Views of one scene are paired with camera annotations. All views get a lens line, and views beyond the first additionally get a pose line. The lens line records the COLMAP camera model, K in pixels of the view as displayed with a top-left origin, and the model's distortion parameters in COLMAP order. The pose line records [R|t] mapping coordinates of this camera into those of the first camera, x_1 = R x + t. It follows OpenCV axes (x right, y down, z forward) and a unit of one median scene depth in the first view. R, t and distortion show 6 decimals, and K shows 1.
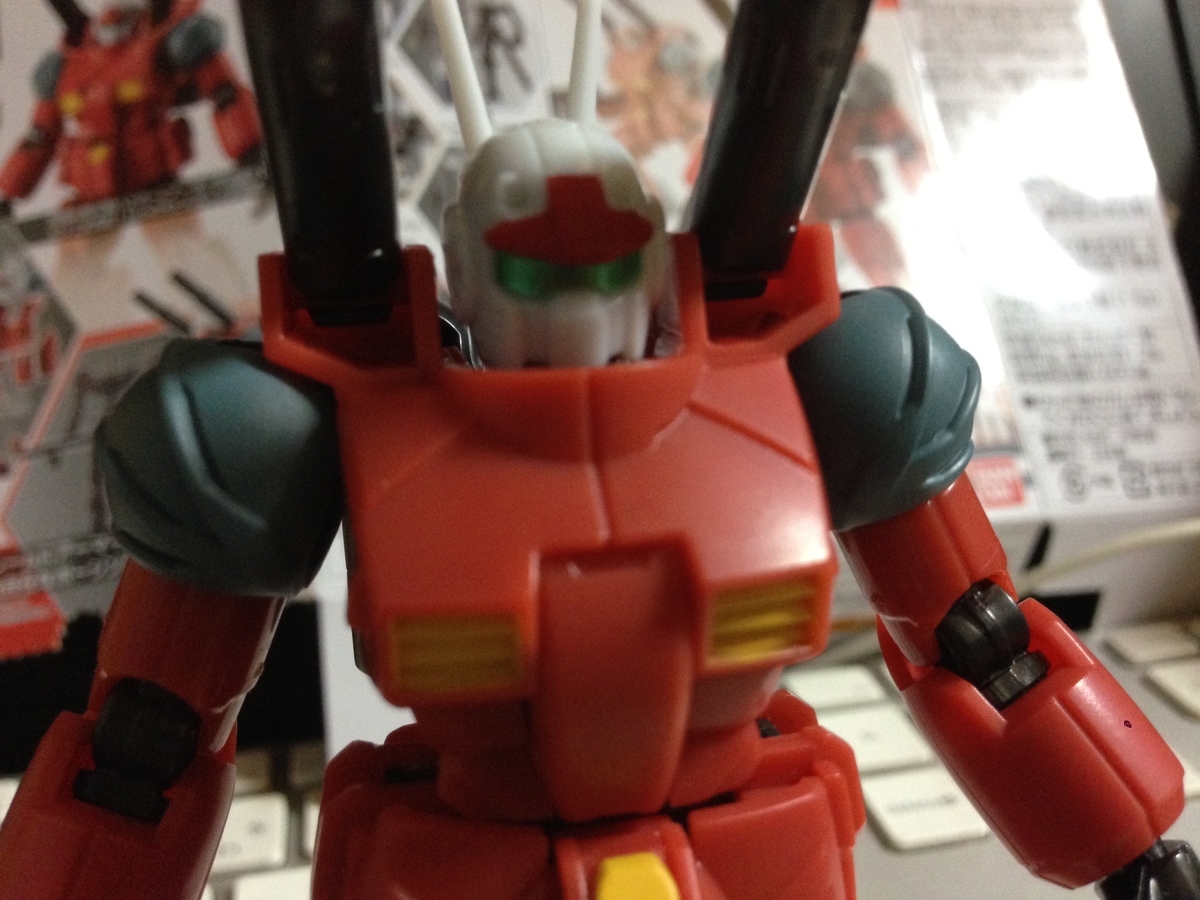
lens RADIAL K [[1172.4, 0, 600.4], [0, 1172.4, 436.4], [0, 0, 1]] dist [0.097637, -0.322946]
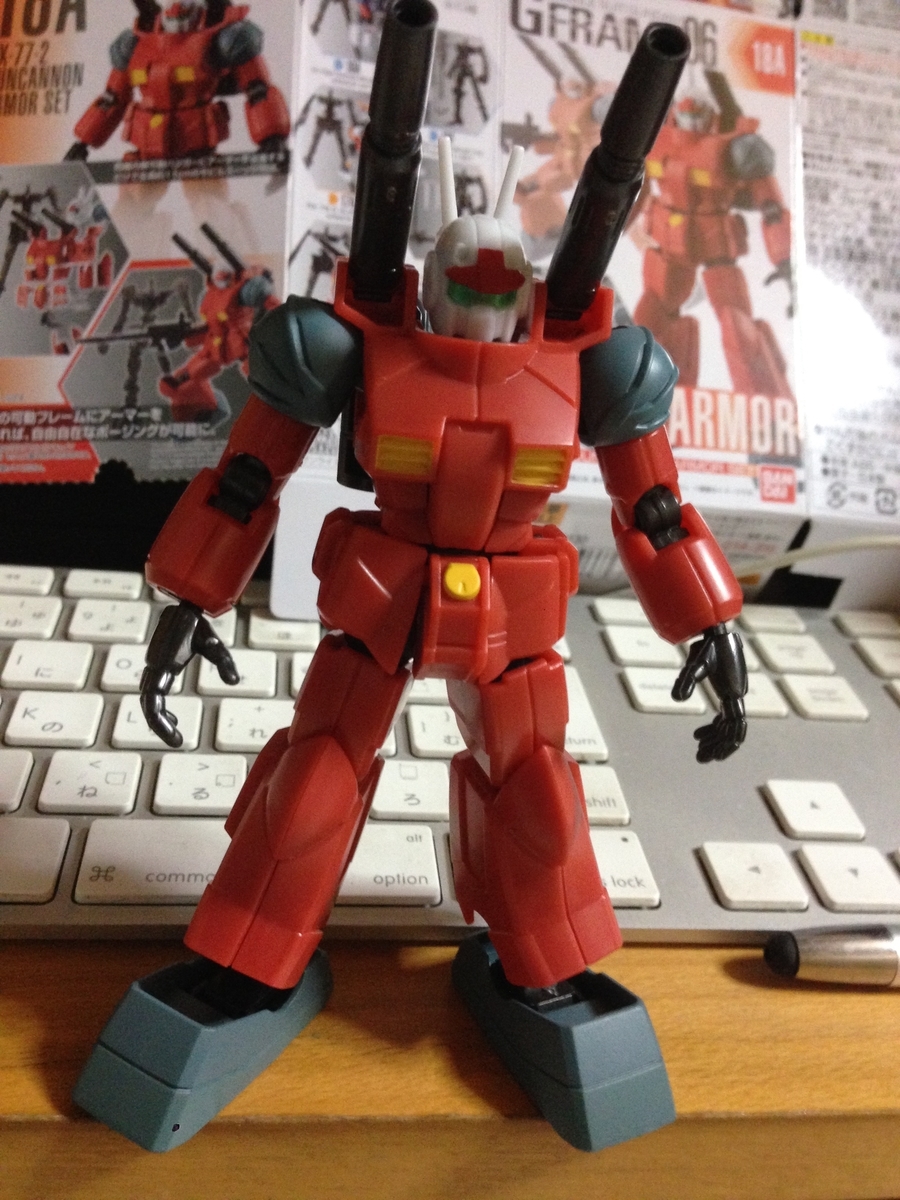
lens RADIAL K [[1097.8, 0, 428.2], [0, 1097.8, 603.2], [0, 0, 1]] dist [0.077448, -0.195020]
pose [[0.983796, 0.175870, -0.034869, 0.013720], [-0.167360, 0.970547, 0.173287, 0.021528], [0.064318, -0.164643, 0.984254, -0.316972]]
